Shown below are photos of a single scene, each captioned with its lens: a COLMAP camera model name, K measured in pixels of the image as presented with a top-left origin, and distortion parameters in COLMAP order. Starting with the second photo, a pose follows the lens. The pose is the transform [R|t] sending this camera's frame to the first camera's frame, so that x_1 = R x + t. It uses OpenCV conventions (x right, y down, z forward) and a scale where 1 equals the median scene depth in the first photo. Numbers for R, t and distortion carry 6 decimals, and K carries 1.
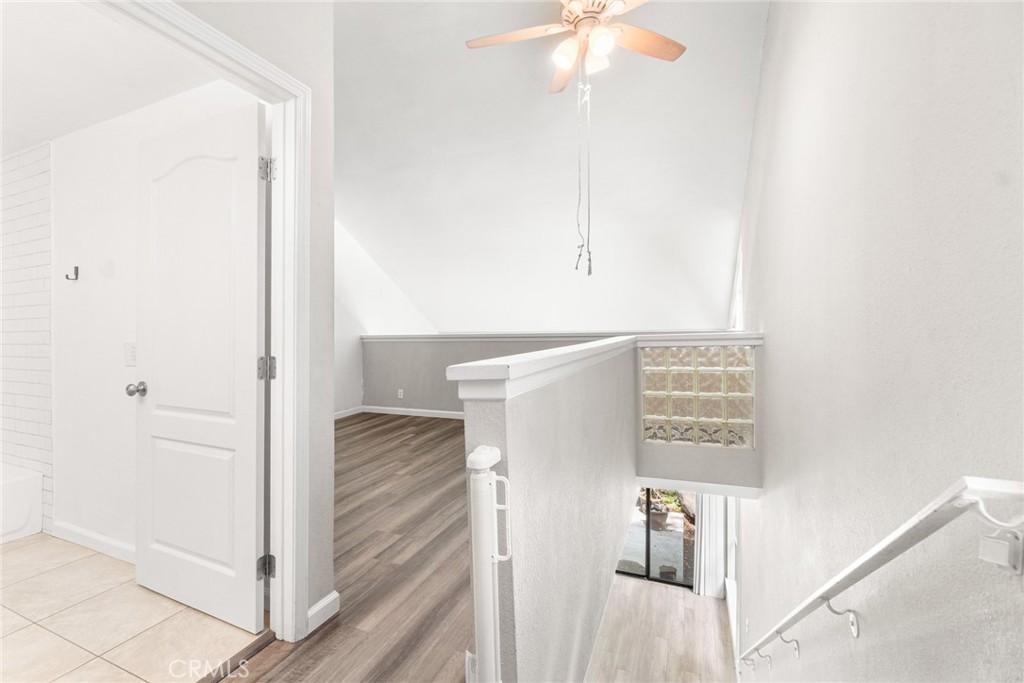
lens RADIAL K [[444.8, 0, 492.4], [0, 444.8, 337.2], [0, 0, 1]] dist [-0.003998, -0.000185]
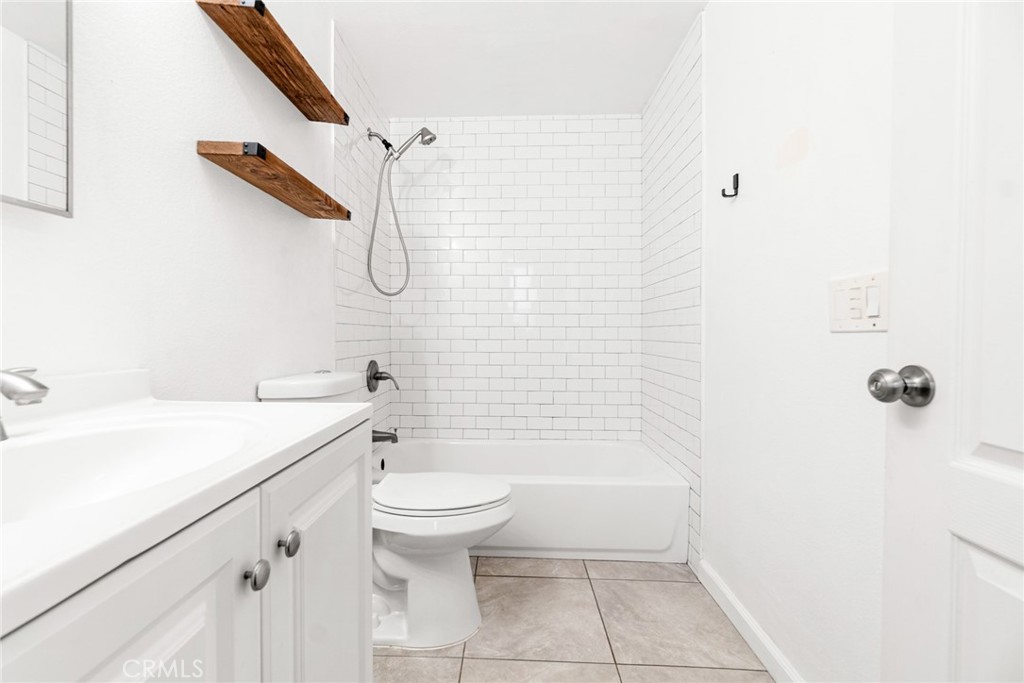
lens RADIAL K [[444.8, 0, 492.4], [0, 444.8, 337.2], [0, 0, 1]] dist [-0.003998, -0.000185]
pose [[0.353659, 0.013909, -0.935271, -0.483370], [-0.008587, 0.999896, 0.011623, 0.063874], [0.935335, 0.003921, 0.353741, 0.470397]]
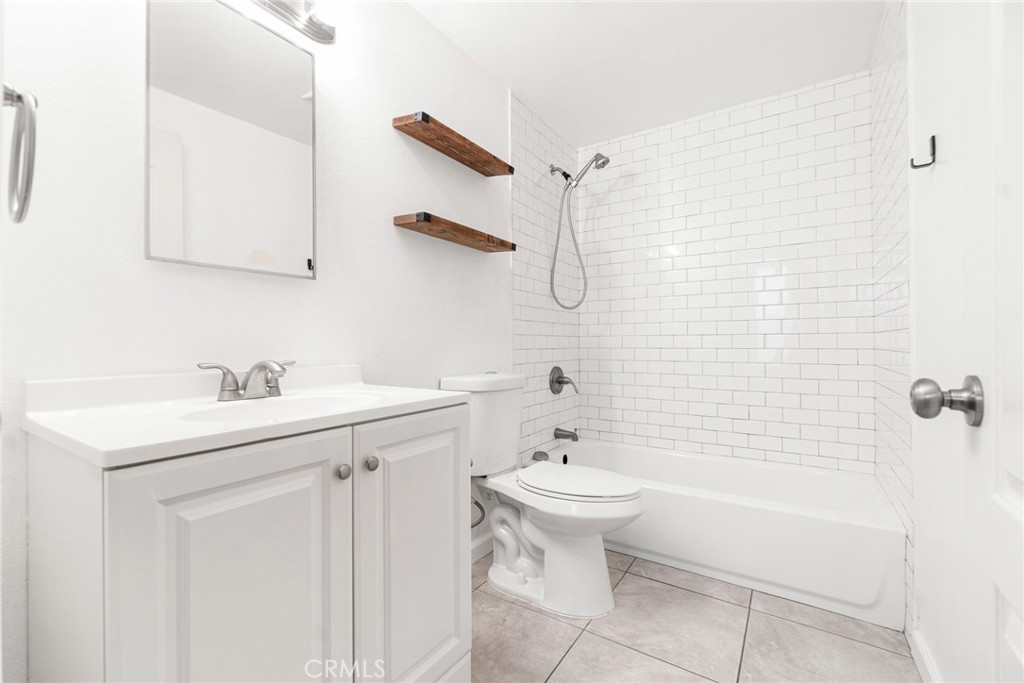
lens RADIAL K [[437.5, 0, 487.9], [0, 437.5, 341.0], [0, 0, 1]] dist [0.002881, 0.000292]
pose [[-0.196423, -0.000375, -0.980519, -0.376430], [-0.000166, 1.000000, -0.000349, 0.065056], [0.980519, 0.000094, -0.196423, 0.624986]]
